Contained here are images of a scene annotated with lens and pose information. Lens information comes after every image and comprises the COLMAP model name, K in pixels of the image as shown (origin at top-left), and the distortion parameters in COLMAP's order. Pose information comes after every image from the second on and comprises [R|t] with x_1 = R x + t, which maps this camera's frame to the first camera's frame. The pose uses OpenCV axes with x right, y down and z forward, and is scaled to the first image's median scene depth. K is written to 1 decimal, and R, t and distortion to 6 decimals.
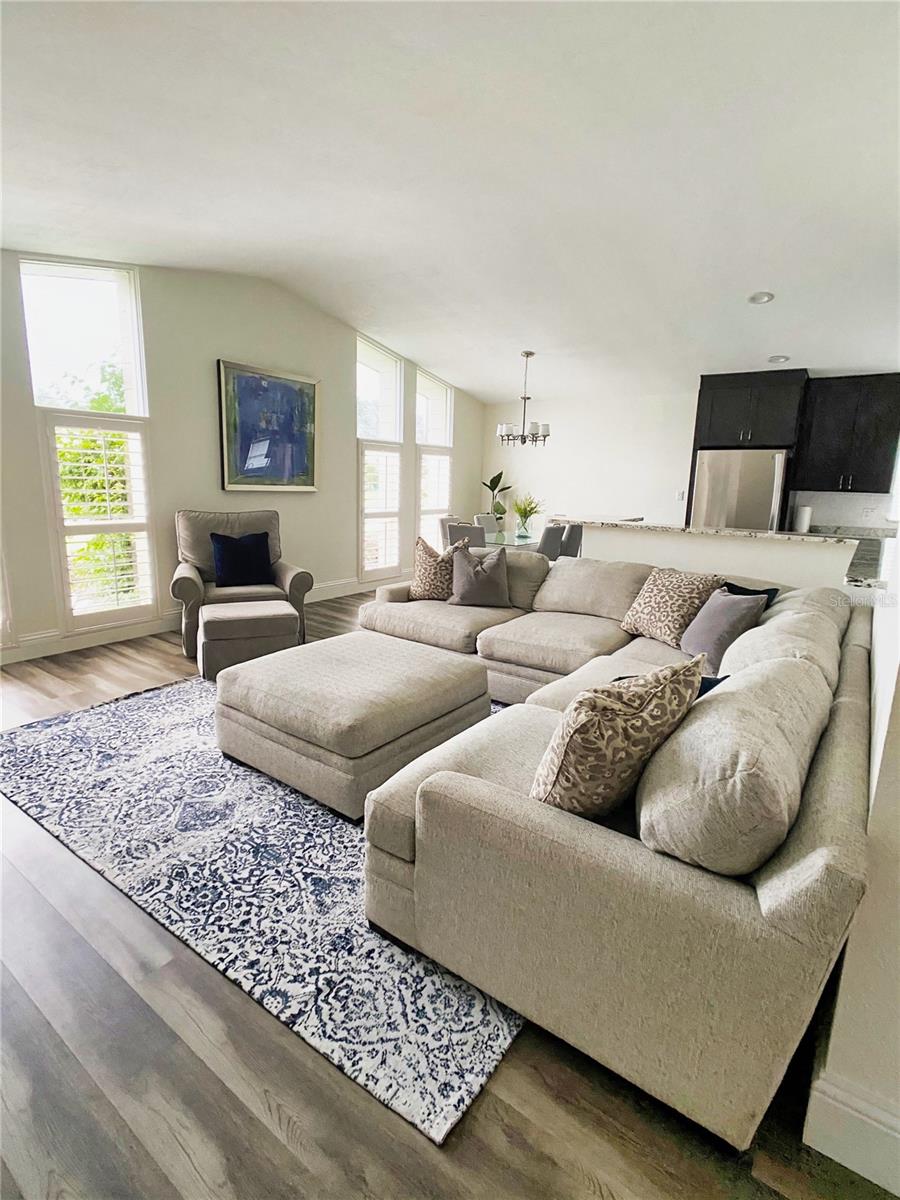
lens RADIAL K [[590.0, 0, 452.4], [0, 590.0, 587.3], [0, 0, 1]] dist [-0.003702, 0.001489]
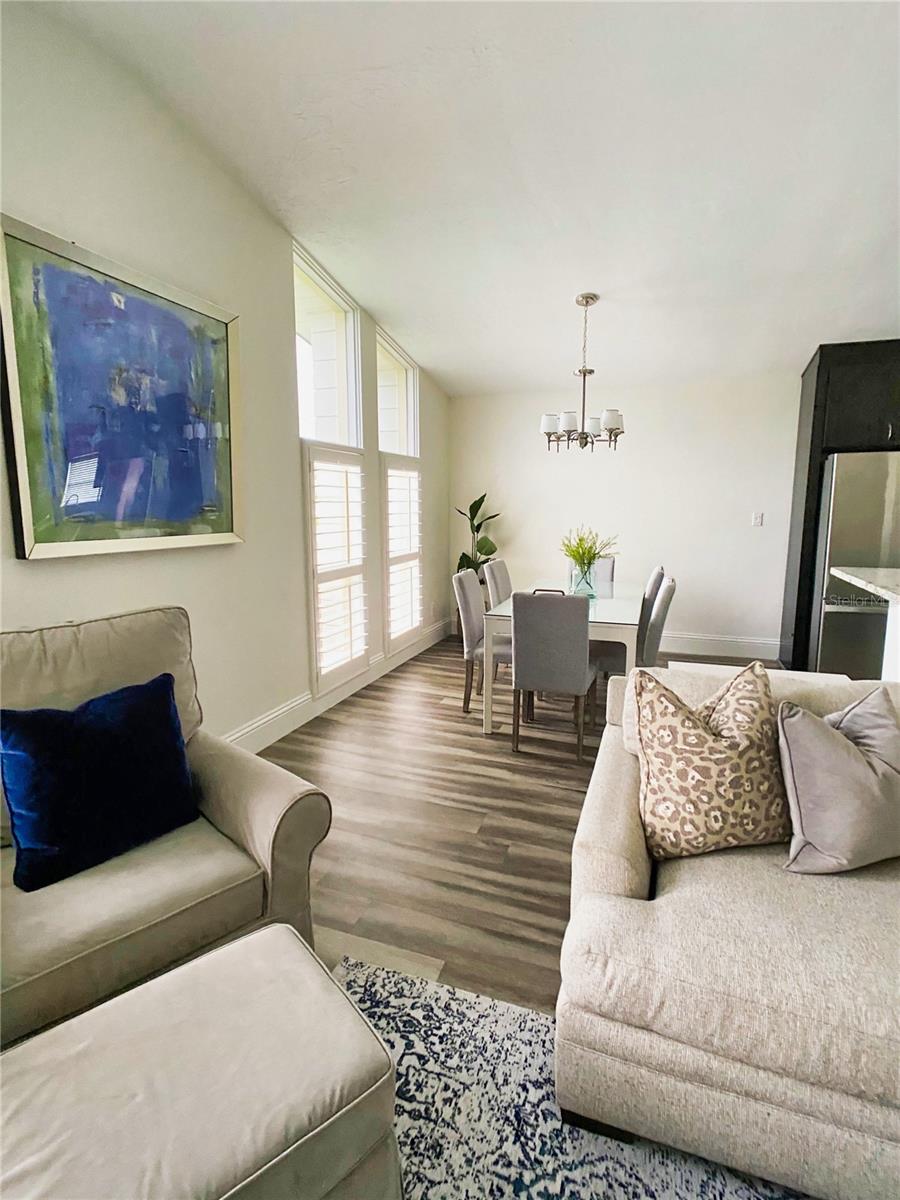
lens RADIAL K [[590.0, 0, 459.6], [0, 590.0, 588.4], [0, 0, 1]] dist [-0.003702, 0.001489]
pose [[0.962167, -0.069930, 0.263335, -0.180992], [0.079026, 0.996581, -0.024097, -0.095214], [-0.260750, 0.043996, 0.964403, 0.465788]]
